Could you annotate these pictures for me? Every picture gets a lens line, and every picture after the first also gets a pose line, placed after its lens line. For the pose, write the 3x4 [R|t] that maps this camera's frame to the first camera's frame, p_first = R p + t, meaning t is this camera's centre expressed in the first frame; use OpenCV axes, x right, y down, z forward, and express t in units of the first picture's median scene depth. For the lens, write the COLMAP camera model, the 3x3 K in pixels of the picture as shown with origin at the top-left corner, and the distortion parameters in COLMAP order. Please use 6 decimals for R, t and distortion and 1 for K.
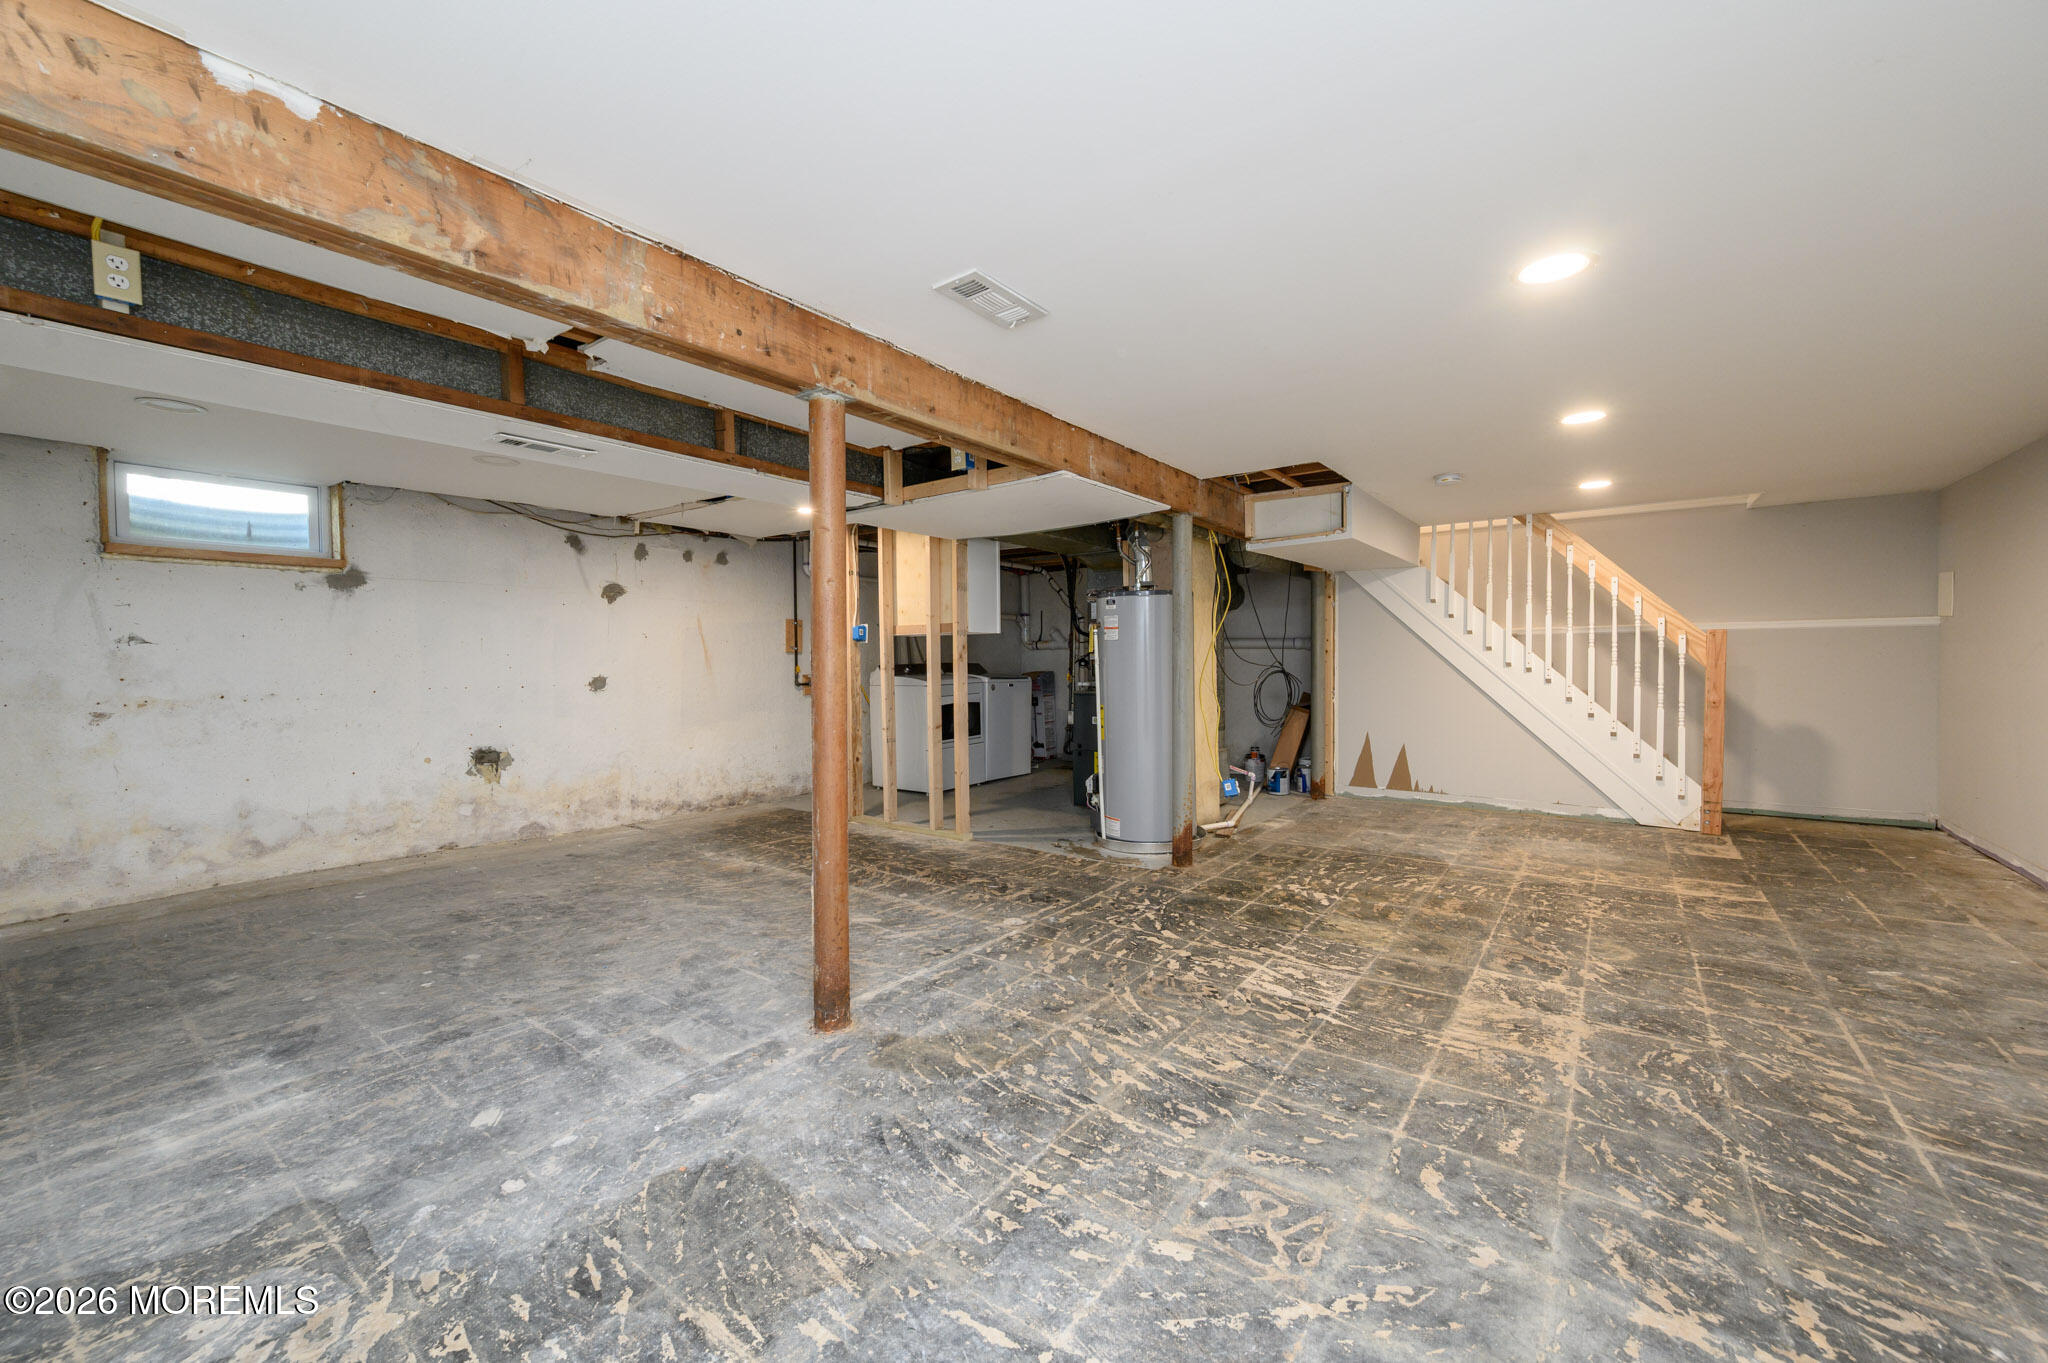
lens RADIAL K [[809.4, 0, 1020.5], [0, 809.4, 672.7], [0, 0, 1]] dist [-0.001968, 0.000491]
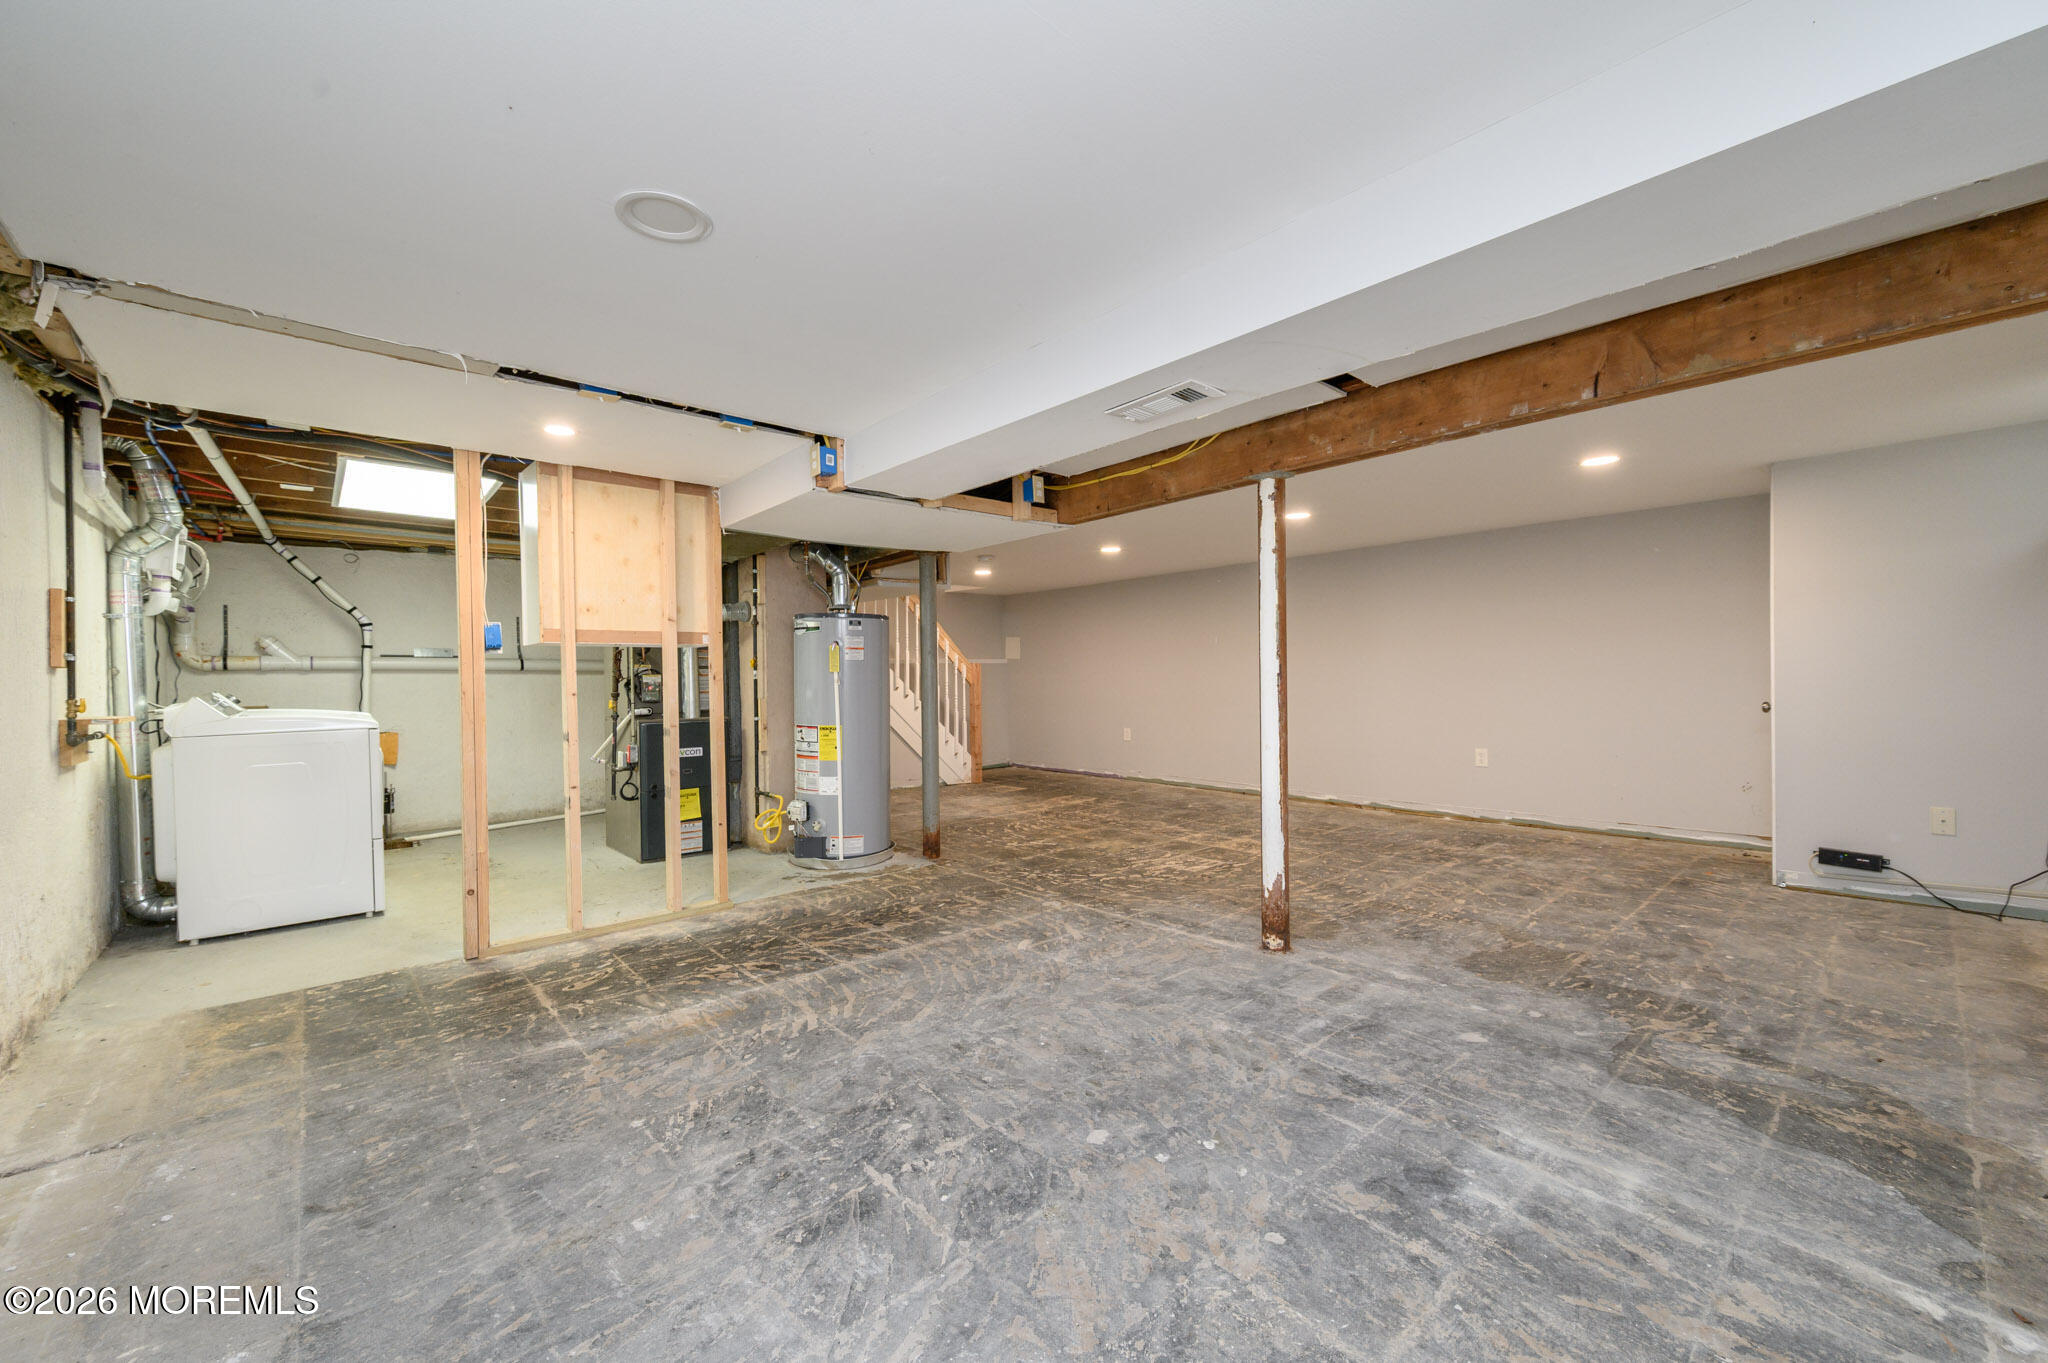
lens RADIAL K [[809.4, 0, 1019.6], [0, 809.4, 686.7], [0, 0, 1]] dist [-0.001968, 0.000491]
pose [[0.199795, -0.005022, 0.979825, -1.348765], [0.027200, 0.999630, -0.000423, -0.002643], [-0.979460, 0.026736, 0.199858, 0.952470]]
